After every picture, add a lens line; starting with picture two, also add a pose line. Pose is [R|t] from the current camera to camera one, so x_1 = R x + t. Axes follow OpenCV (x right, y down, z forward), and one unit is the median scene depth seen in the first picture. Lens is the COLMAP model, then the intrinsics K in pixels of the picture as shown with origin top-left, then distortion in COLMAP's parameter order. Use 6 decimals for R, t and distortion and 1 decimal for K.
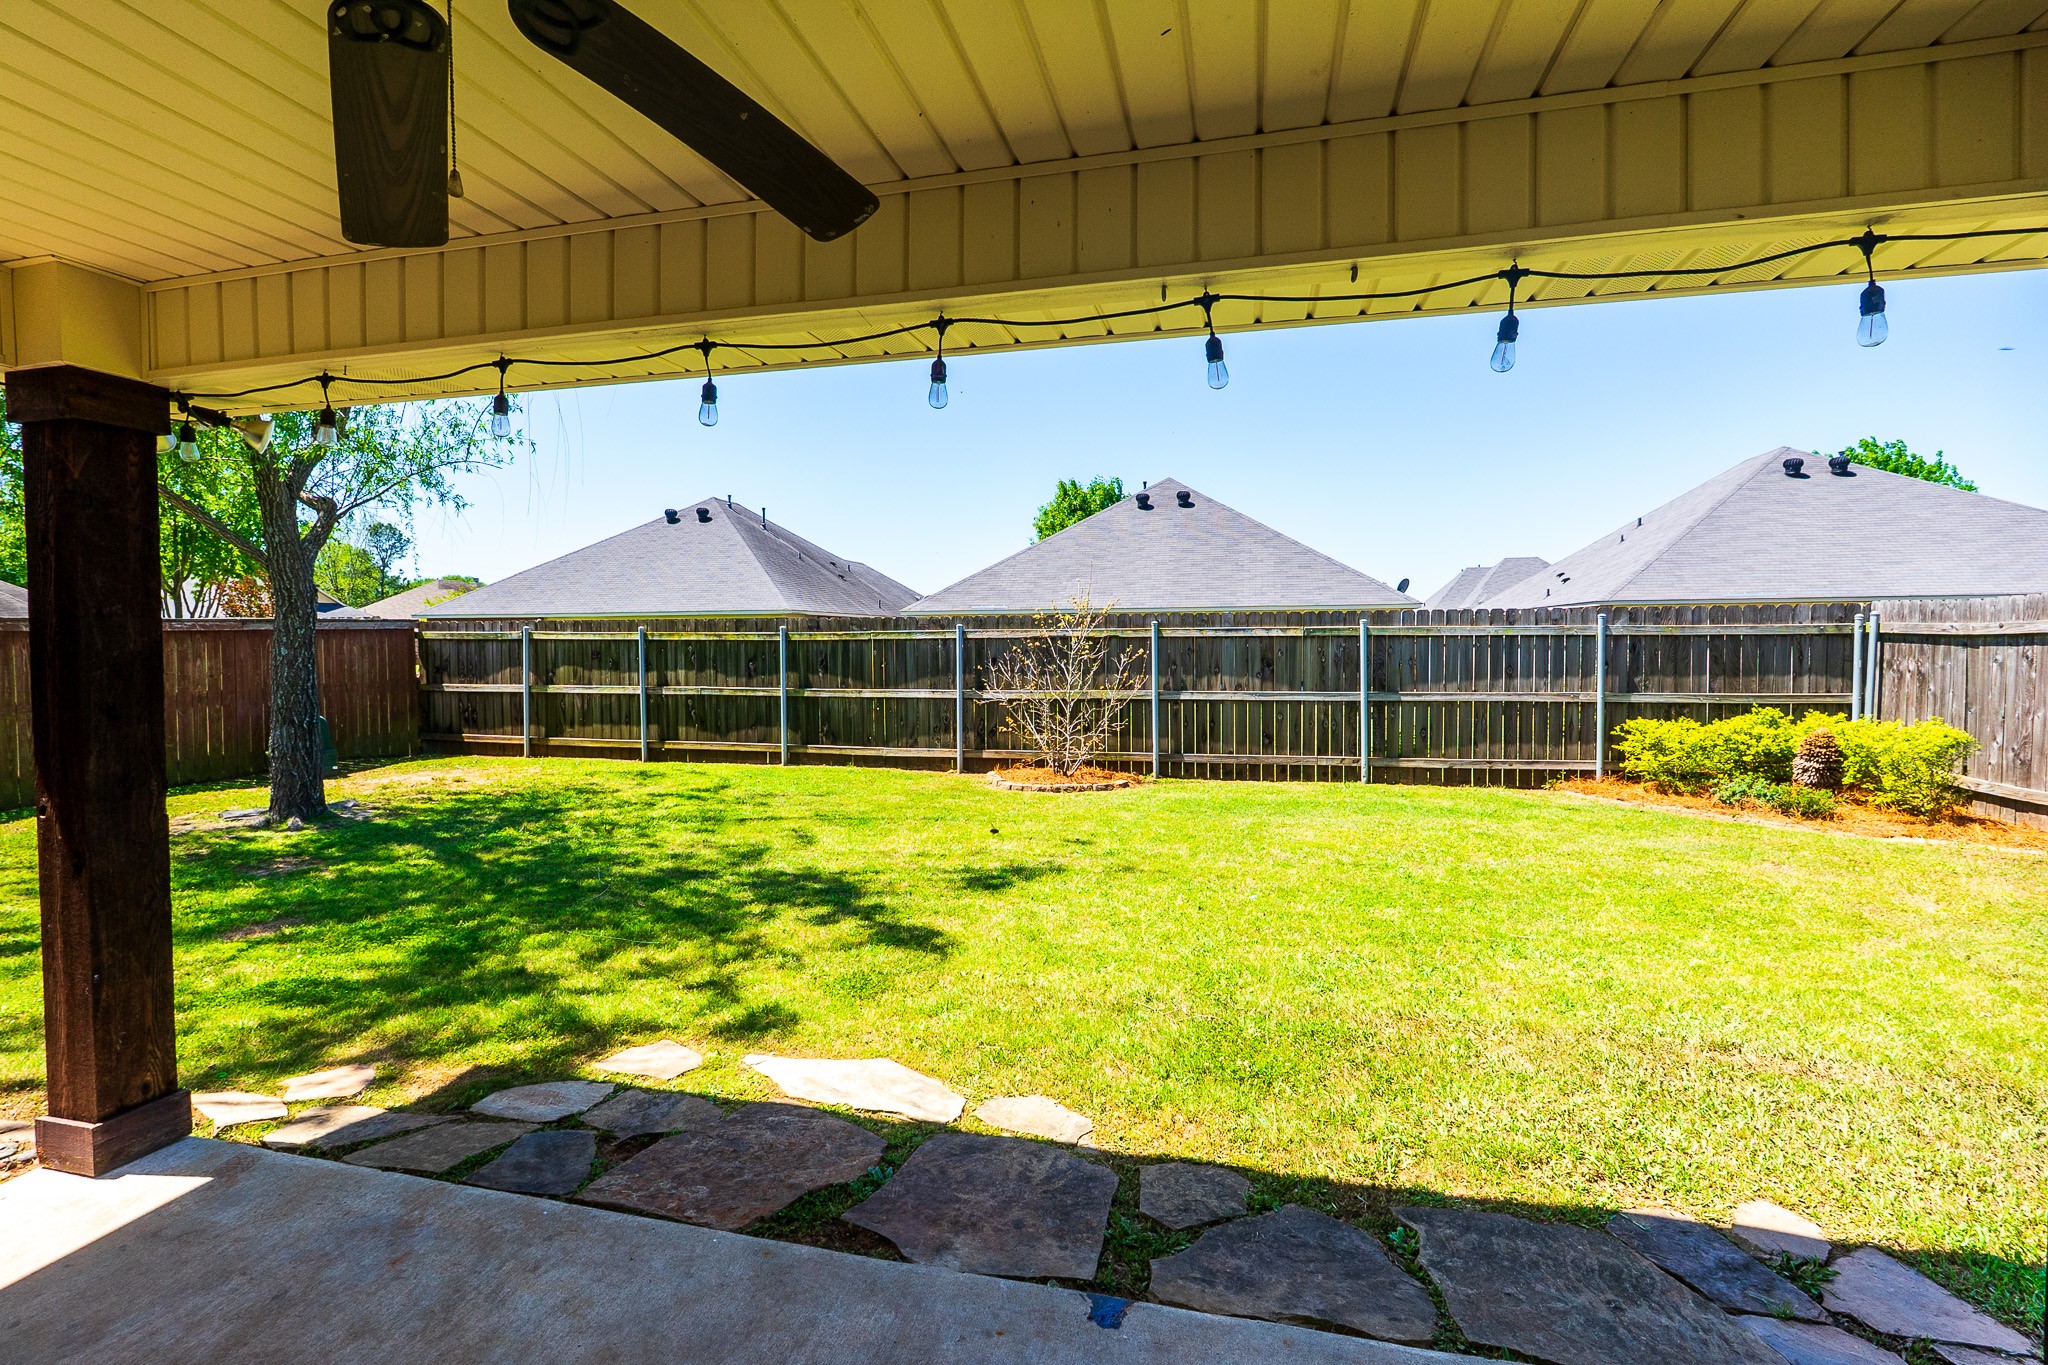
lens RADIAL K [[925.2, 0, 1025.9], [0, 925.2, 668.2], [0, 0, 1]] dist [-0.010193, 0.000477]
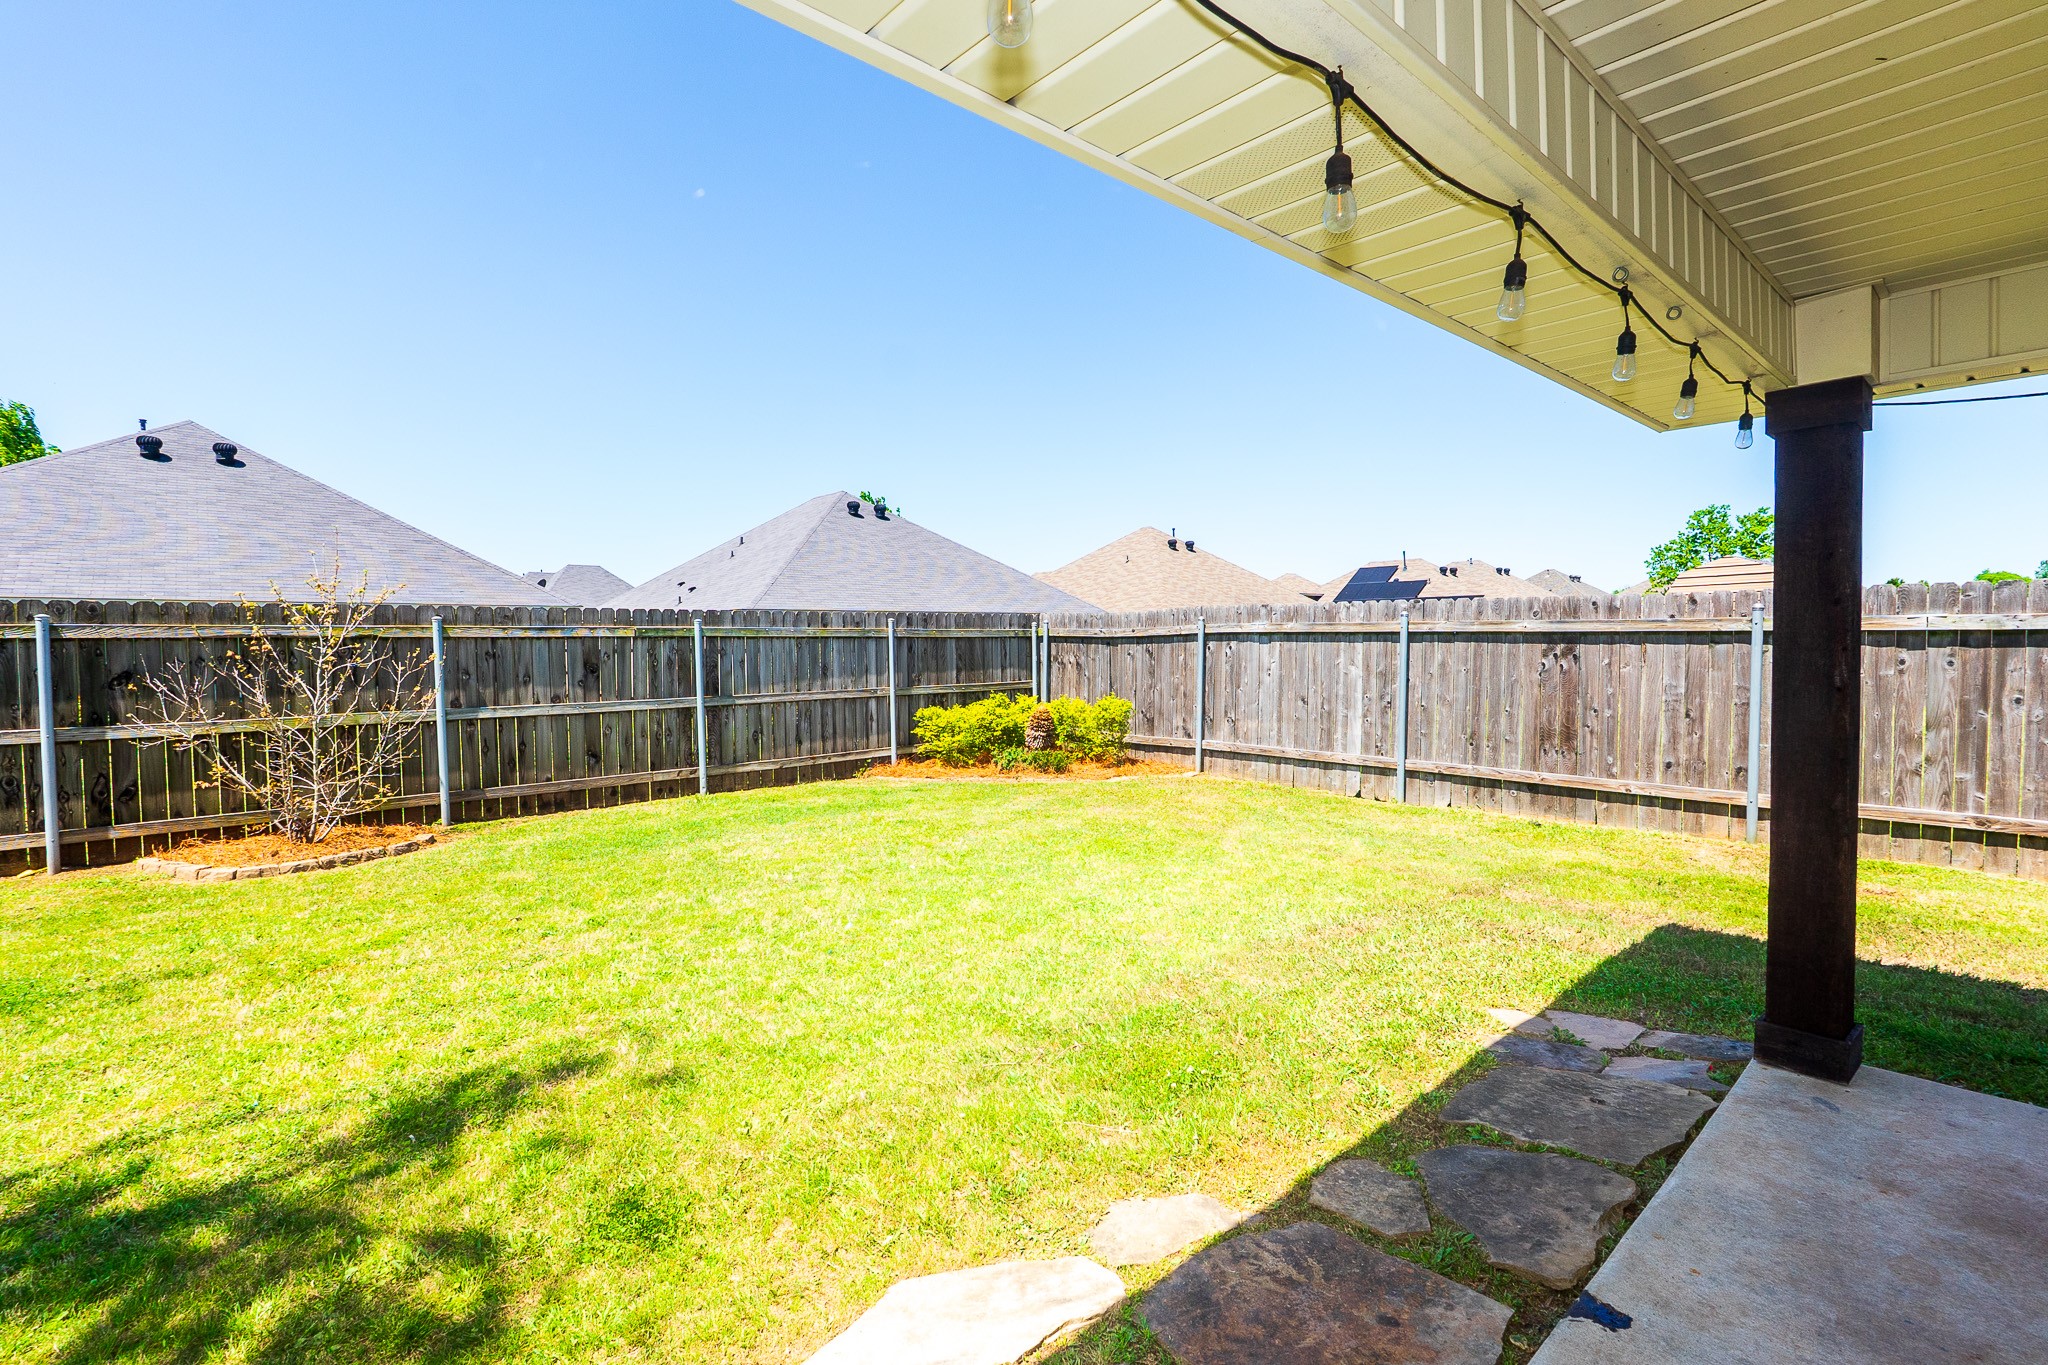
lens RADIAL K [[925.2, 0, 1026.9], [0, 925.2, 672.6], [0, 0, 1]] dist [-0.010193, 0.000477]
pose [[0.566564, -0.026577, 0.823589, -0.224305], [0.029037, 0.999503, 0.012278, -0.000910], [-0.823506, 0.016959, 0.567054, 0.204769]]
